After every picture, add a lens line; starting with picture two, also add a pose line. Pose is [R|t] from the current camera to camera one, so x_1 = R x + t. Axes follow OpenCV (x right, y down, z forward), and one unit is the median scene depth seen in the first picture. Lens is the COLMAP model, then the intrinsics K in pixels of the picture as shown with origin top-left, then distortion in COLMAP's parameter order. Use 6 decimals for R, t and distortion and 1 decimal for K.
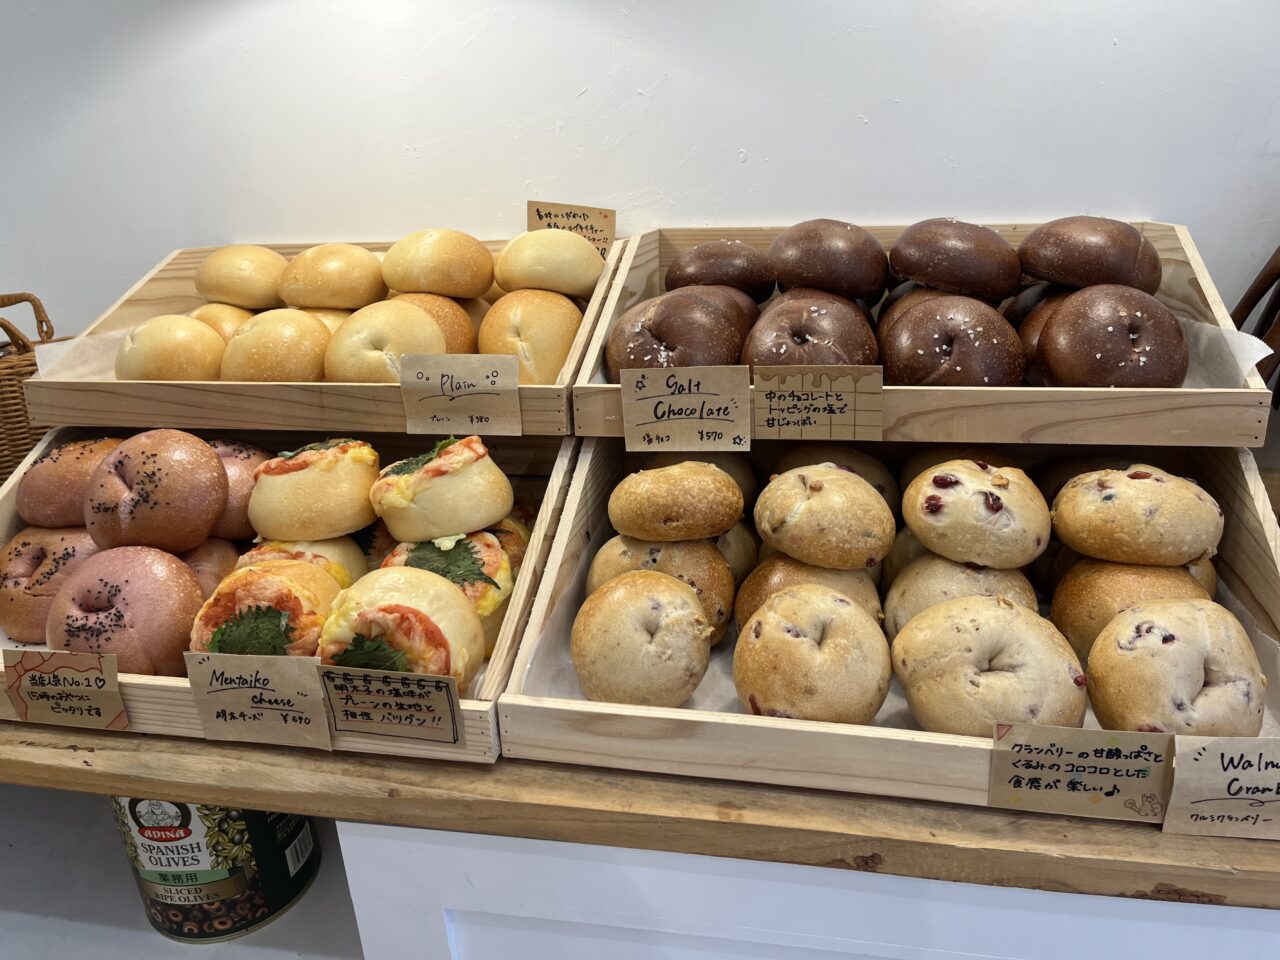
lens RADIAL K [[972.1, 0, 638.9], [0, 972.1, 481.3], [0, 0, 1]] dist [0.005340, -0.002519]
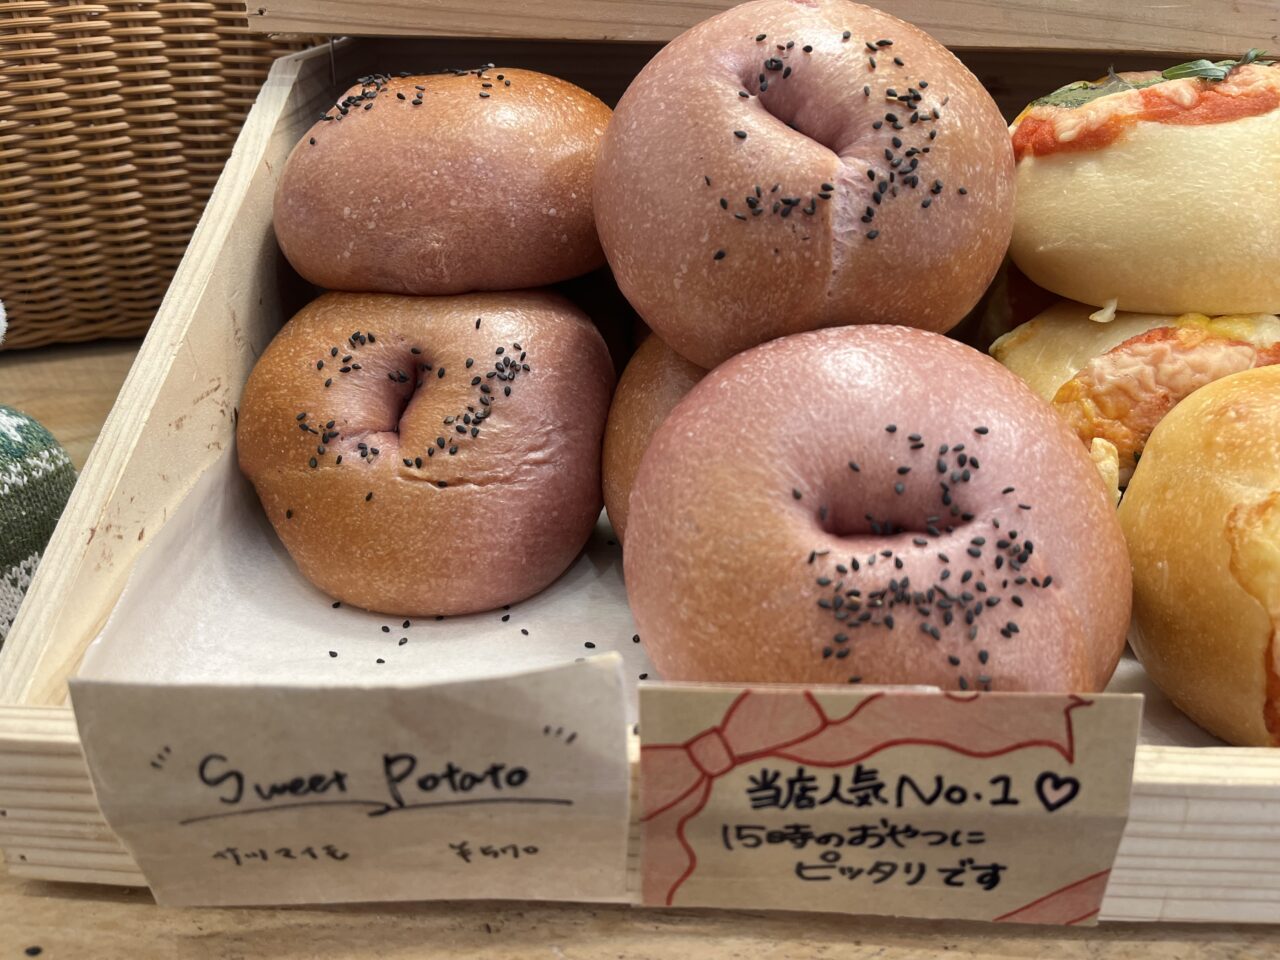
lens RADIAL K [[972.1, 0, 640.9], [0, 972.1, 478.2], [0, 0, 1]] dist [0.005340, -0.002519]
pose [[0.983180, -0.030384, 0.180095, -0.653560], [0.004372, 0.989697, 0.143109, 0.070544], [-0.182588, -0.139914, 0.973183, 0.693691]]
